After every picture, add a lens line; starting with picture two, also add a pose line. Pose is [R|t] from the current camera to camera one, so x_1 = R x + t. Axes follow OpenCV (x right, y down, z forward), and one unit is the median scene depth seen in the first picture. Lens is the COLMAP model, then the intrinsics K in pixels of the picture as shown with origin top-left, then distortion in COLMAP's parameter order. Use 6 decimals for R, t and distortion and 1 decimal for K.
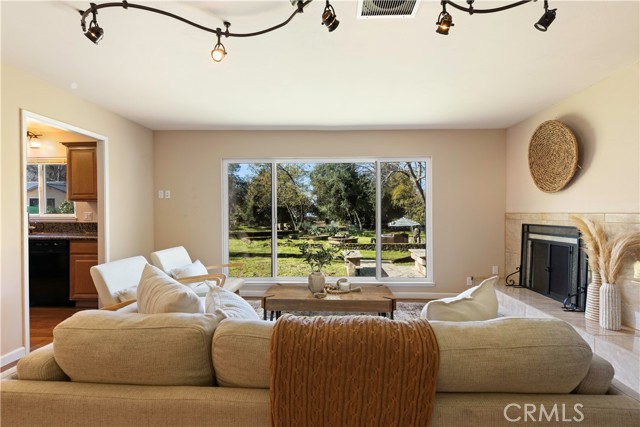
lens RADIAL K [[291.1, 0, 326.0], [0, 291.1, 213.6], [0, 0, 1]] dist [-0.001662, 0.000268]
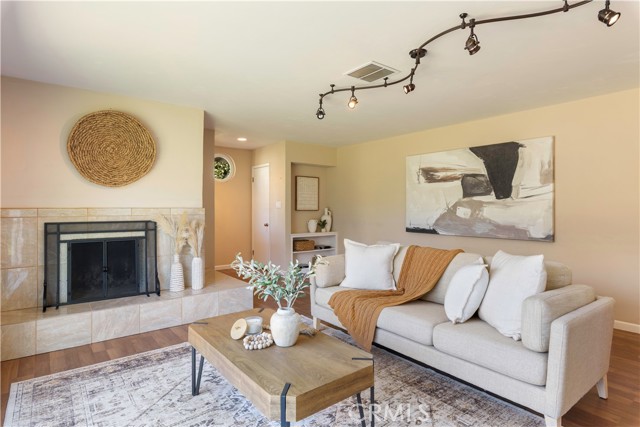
lens RADIAL K [[338.7, 0, 325.0], [0, 338.7, 211.6], [0, 0, 1]] dist [0.005515, 0.000736]
pose [[-0.648738, -0.009518, 0.760953, -0.456021], [0.002542, 0.999889, 0.014674, -0.004276], [-0.761008, 0.011454, -0.648641, 1.052838]]
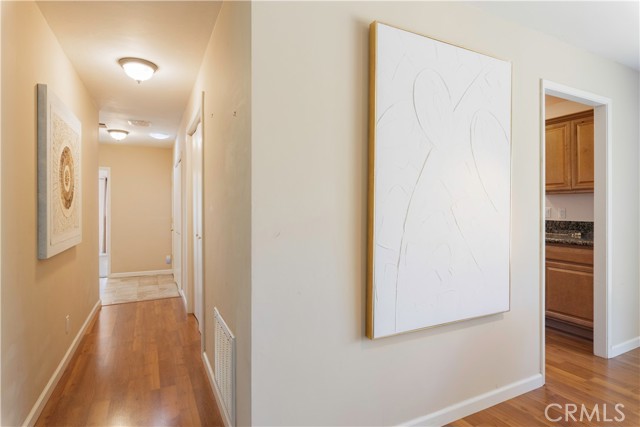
lens RADIAL K [[338.7, 0, 319.3], [0, 338.7, 207.6], [0, 0, 1]] dist [0.005515, 0.000736]
pose [[0.475172, 0.004895, -0.879879, -0.341291], [-0.011739, 0.999931, -0.000777, 0.003674], [0.879815, 0.010699, 0.475197, 0.007046]]
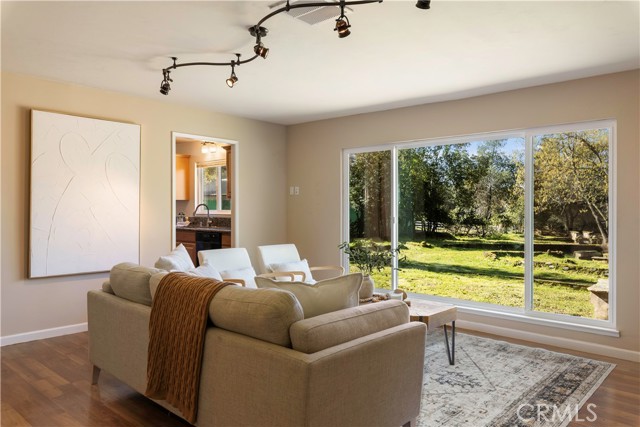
lens RADIAL K [[465.8, 0, 326.9], [0, 465.8, 209.5], [0, 0, 1]] dist [0.006398, 0.001791]
pose [[0.764044, 0.006148, -0.645135, 0.610255], [-0.012060, 0.999916, -0.004753, 0.002658], [0.645052, 0.011412, 0.764054, -0.127229]]
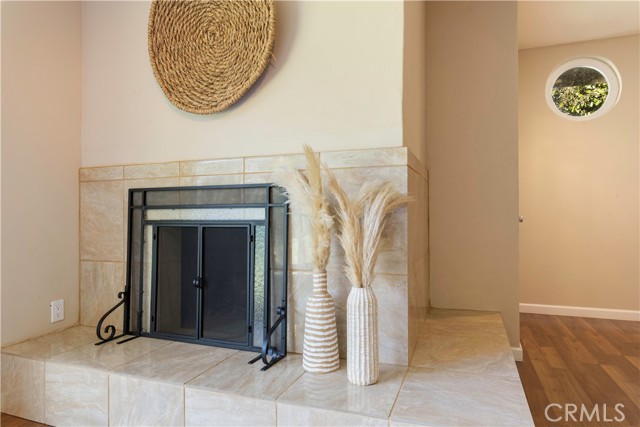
lens RADIAL K [[399.8, 0, 321.7], [0, 399.8, 207.5], [0, 0, 1]] dist [-0.007681, -0.000819]
pose [[0.325081, 0.003875, 0.945678, 0.215619], [0.013716, 0.999867, -0.008812, 0.074064], [-0.945587, 0.015836, 0.324985, 0.557598]]
